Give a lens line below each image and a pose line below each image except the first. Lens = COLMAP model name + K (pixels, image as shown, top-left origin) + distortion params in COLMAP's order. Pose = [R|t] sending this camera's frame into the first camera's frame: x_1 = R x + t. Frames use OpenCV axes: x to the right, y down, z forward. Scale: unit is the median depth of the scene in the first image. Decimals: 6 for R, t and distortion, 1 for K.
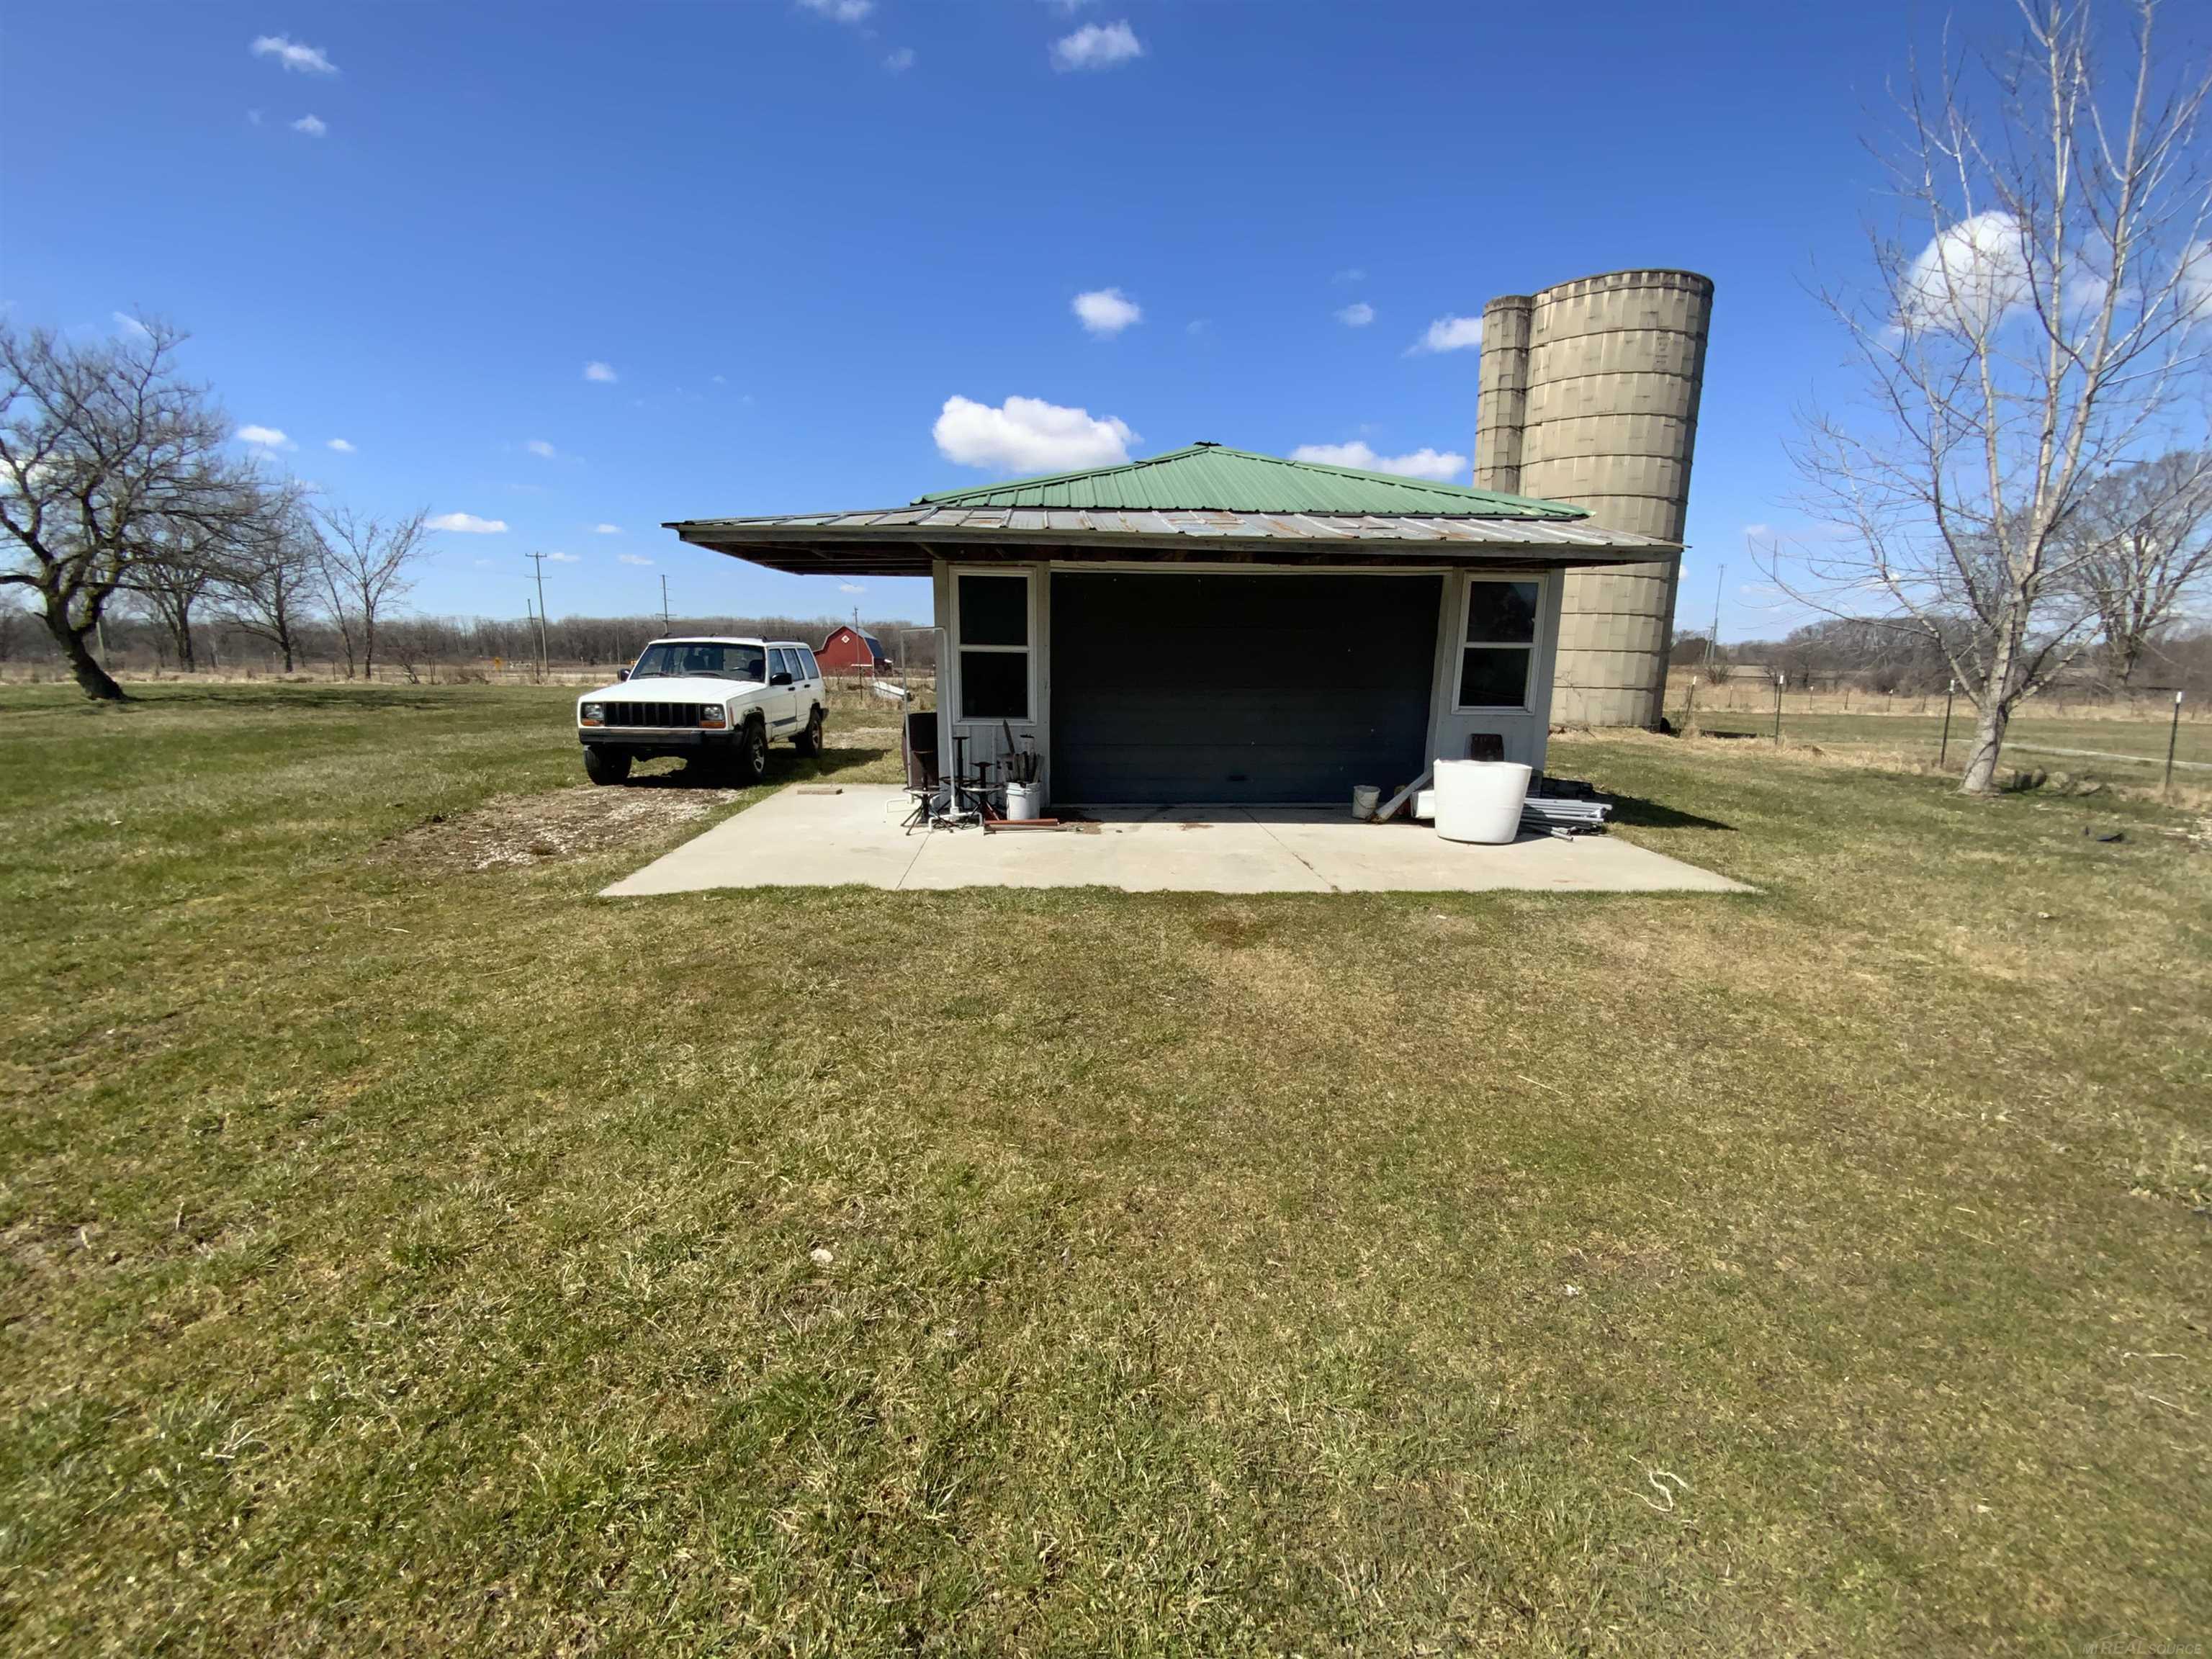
lens RADIAL K [[915.1, 0, 1105.7], [0, 915.1, 828.7], [0, 0, 1]] dist [0.038319, -0.028005]
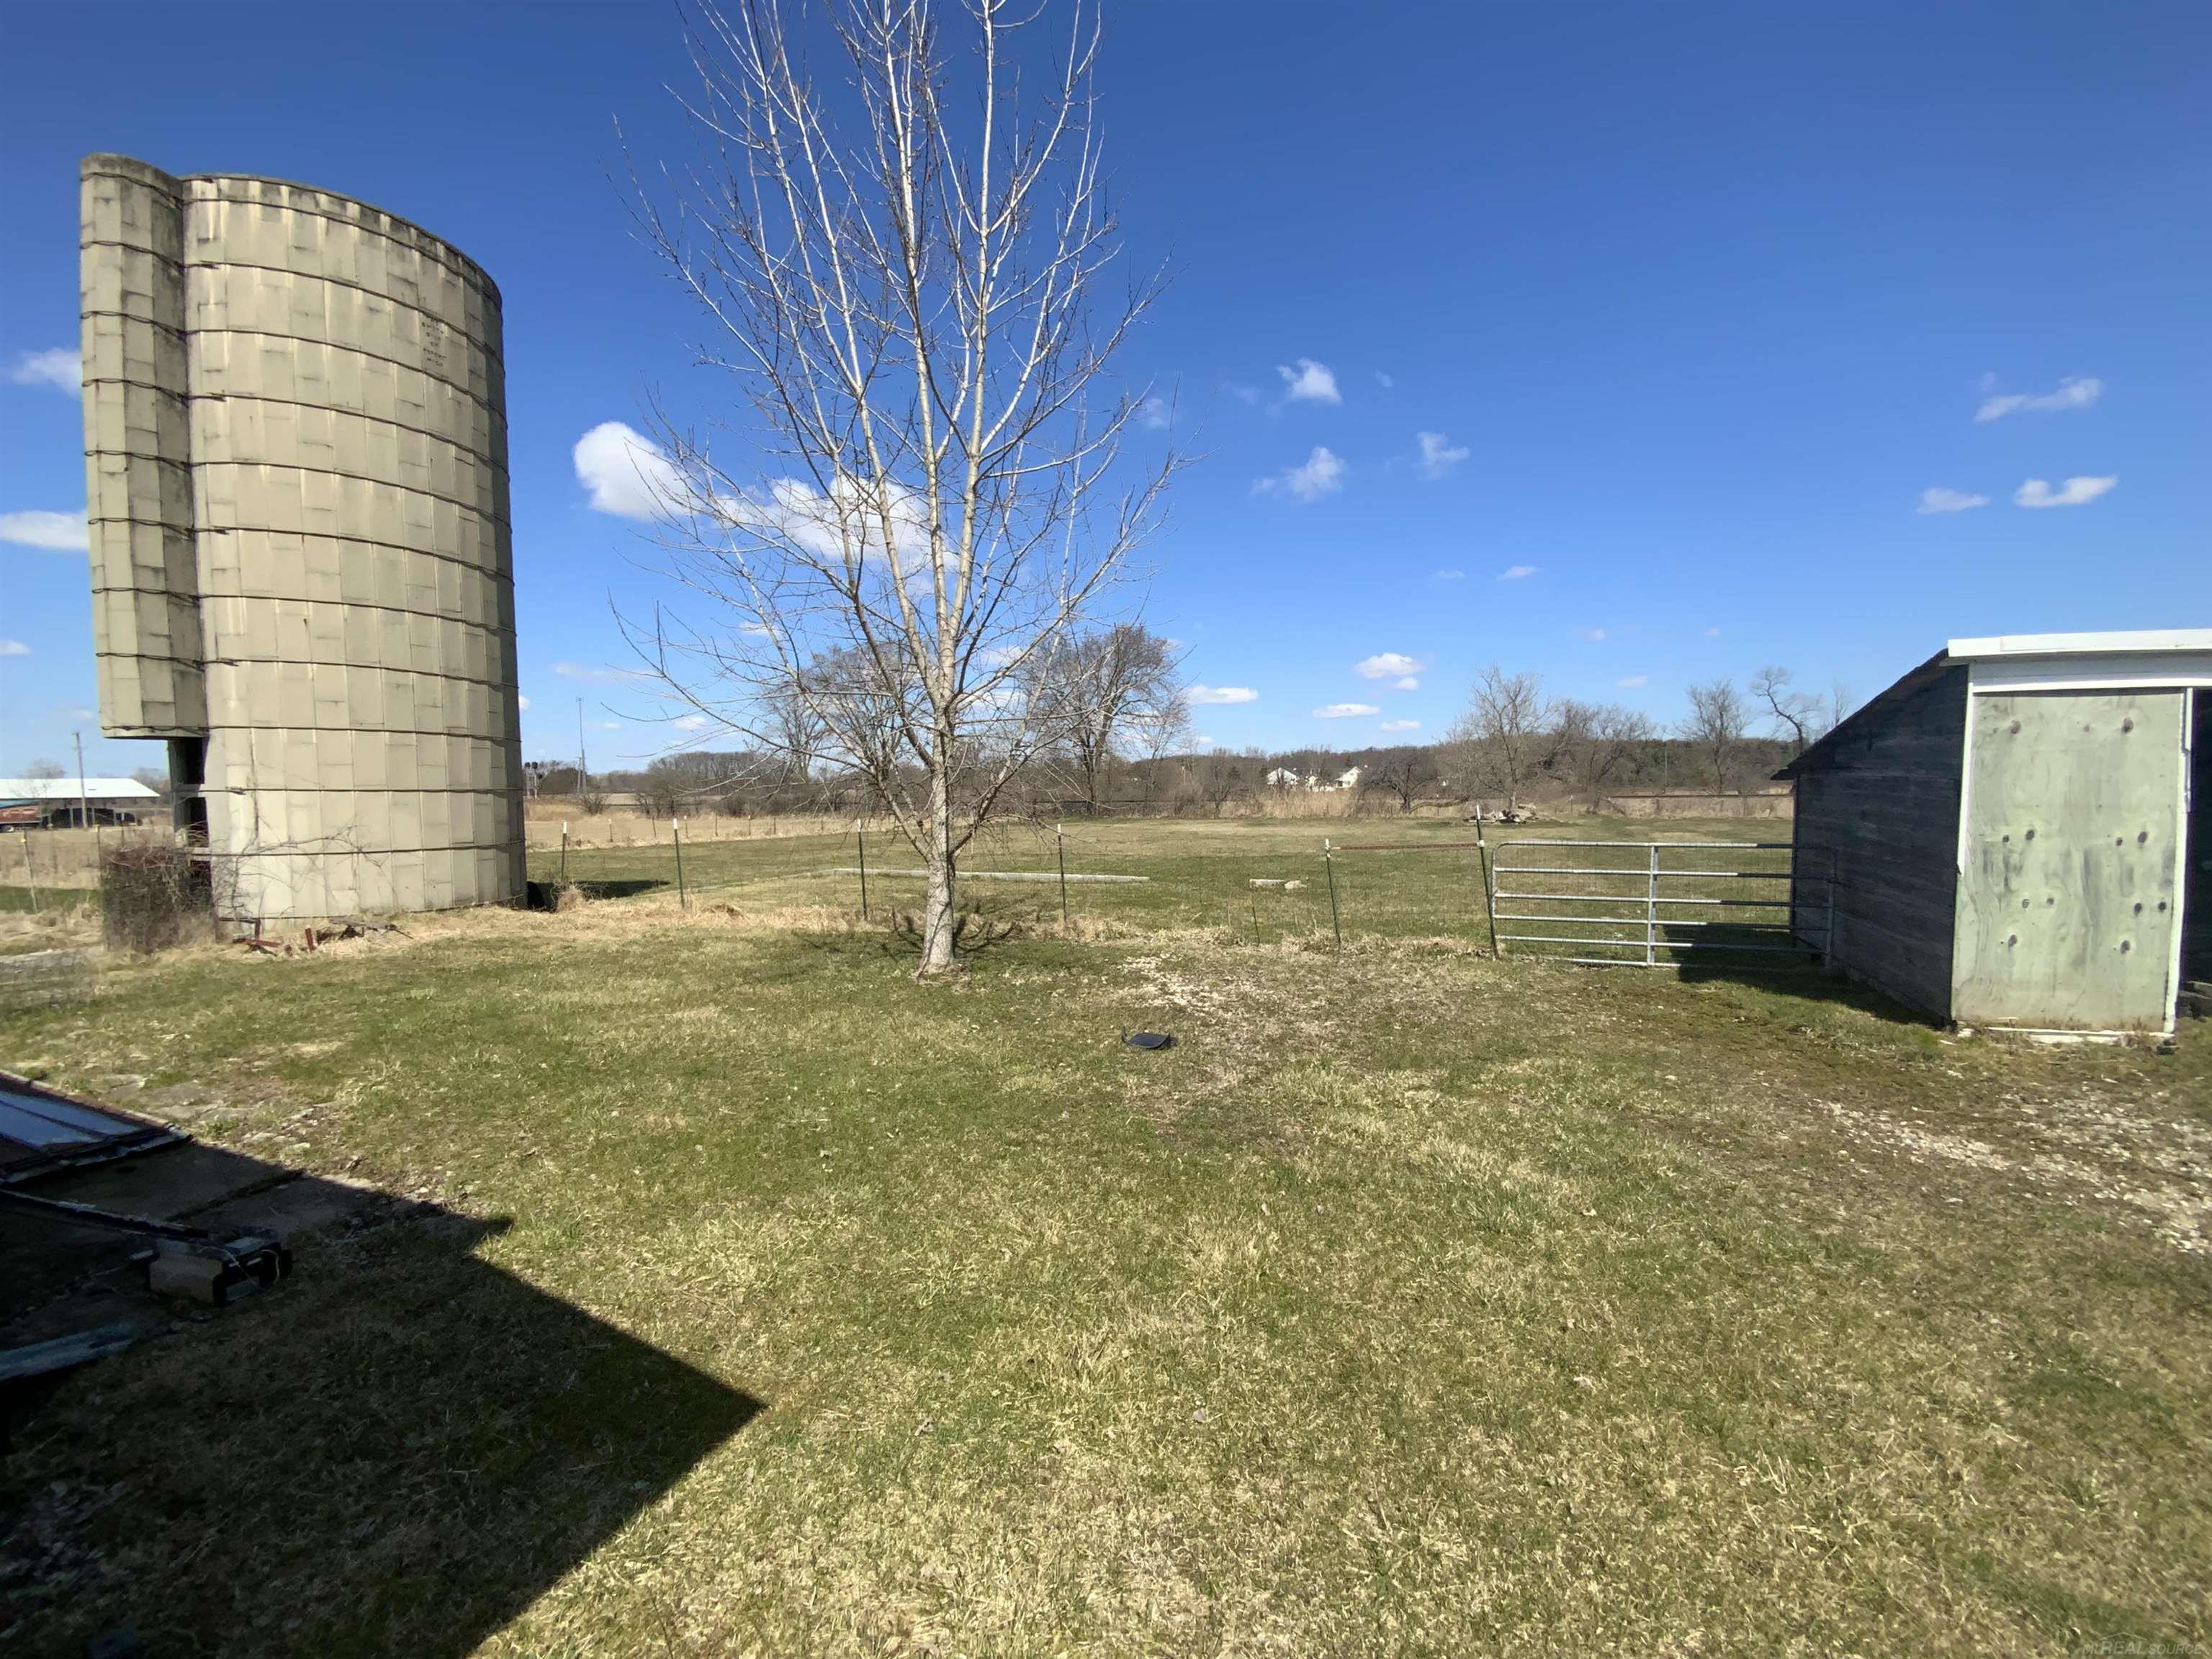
lens RADIAL K [[915.1, 0, 1105.7], [0, 915.1, 828.7], [0, 0, 1]] dist [0.038319, -0.028005]
pose [[0.466823, -0.058030, 0.882445, 0.212707], [0.178441, 0.983502, -0.029722, -0.068149], [-0.866161, 0.171340, 0.469476, 0.320220]]
